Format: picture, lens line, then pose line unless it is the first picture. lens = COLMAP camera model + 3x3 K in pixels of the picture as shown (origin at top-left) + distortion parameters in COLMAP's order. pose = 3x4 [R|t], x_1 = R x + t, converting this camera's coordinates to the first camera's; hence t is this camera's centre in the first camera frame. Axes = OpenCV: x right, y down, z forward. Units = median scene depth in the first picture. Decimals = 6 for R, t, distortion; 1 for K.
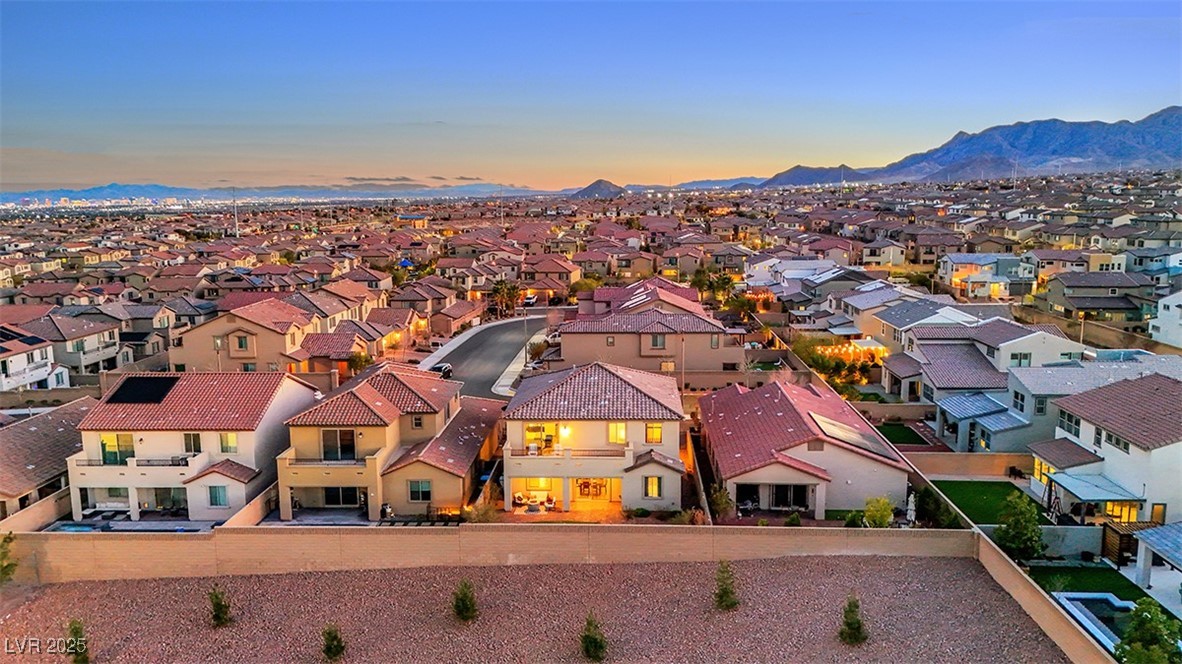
lens RADIAL K [[865.5, 0, 593.1], [0, 865.5, 335.9], [0, 0, 1]] dist [0.085475, -0.085988]
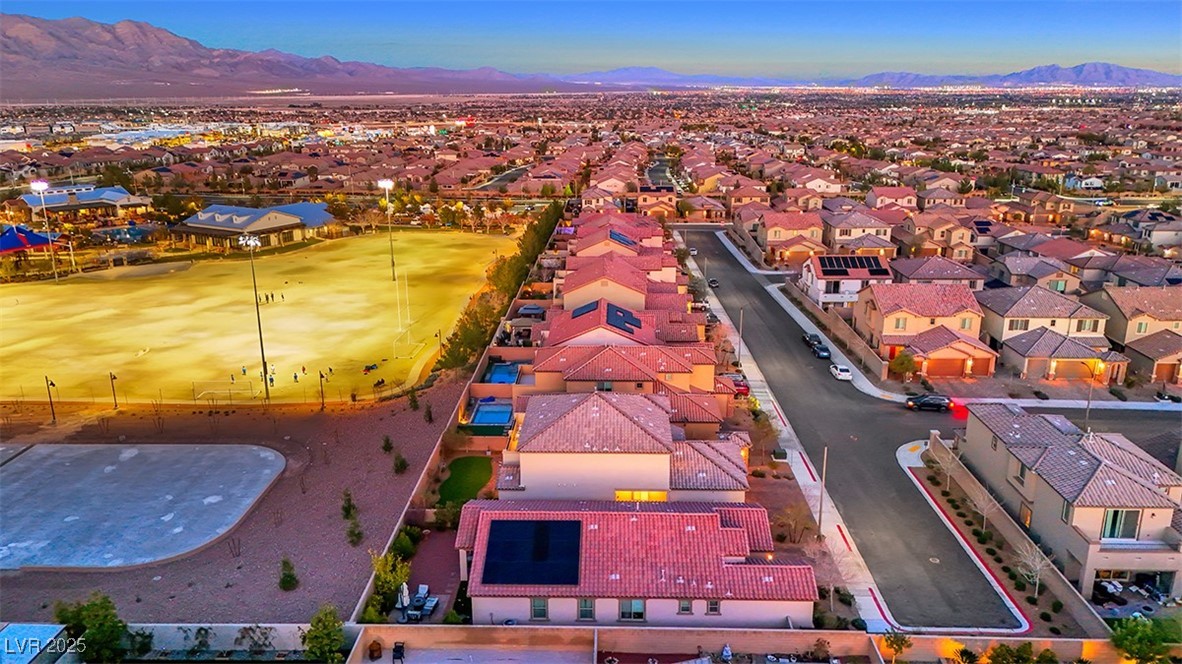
lens RADIAL K [[865.5, 0, 593.1], [0, 865.5, 335.9], [0, 0, 1]] dist [0.085475, -0.085988]
pose [[0.018390, 0.293037, -0.955924, 1.022761], [-0.161018, 0.944474, 0.286430, -0.347696], [0.986780, 0.148654, 0.064553, 0.884110]]
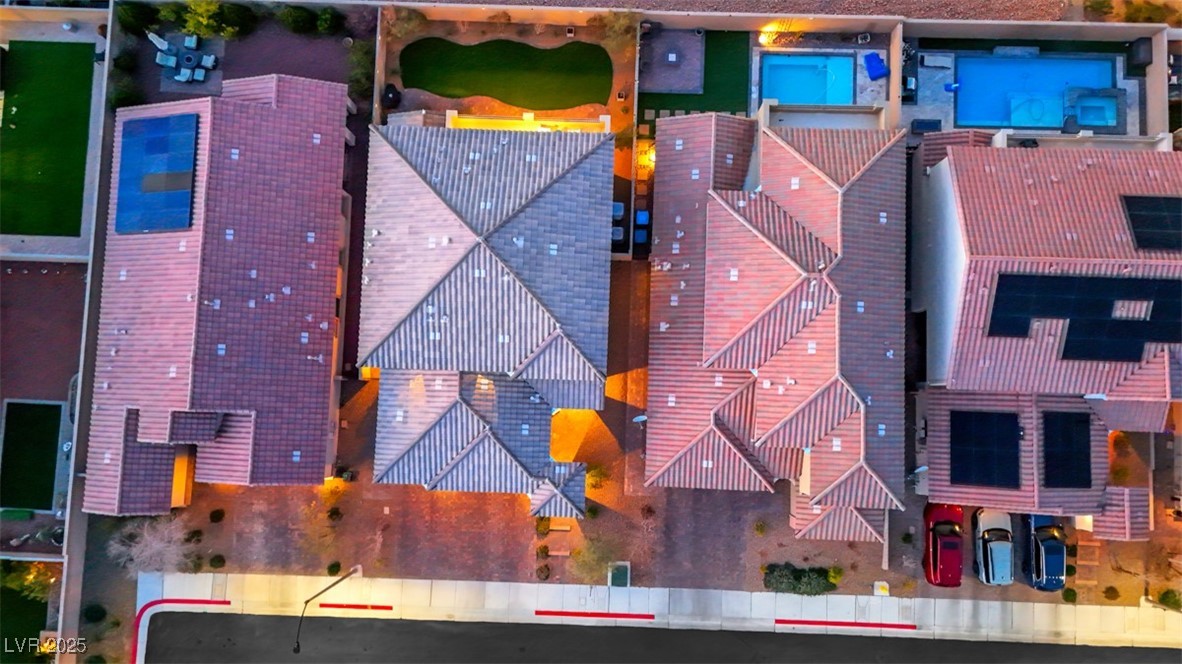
lens RADIAL K [[865.5, 0, 593.1], [0, 865.5, 335.9], [0, 0, 1]] dist [0.085475, -0.085988]
pose [[-0.999651, 0.009533, 0.024641, -0.092472], [0.023745, -0.084769, 0.996118, -0.591644], [0.011584, 0.996355, 0.084514, 0.985386]]
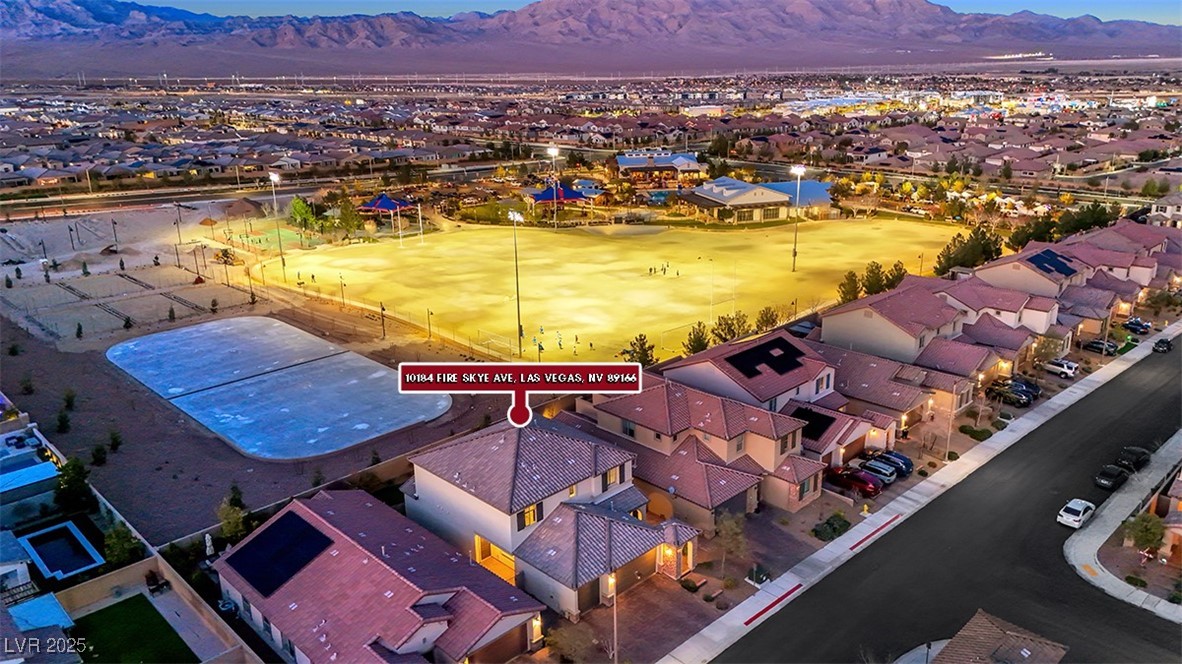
lens RADIAL K [[865.5, 0, 593.1], [0, 865.5, 335.9], [0, 0, 1]] dist [0.085475, -0.085988]
pose [[-0.682584, 0.246633, -0.687932, 0.604797], [-0.096697, 0.902576, 0.419532, -0.487434], [0.724381, 0.352887, -0.592235, 1.581885]]
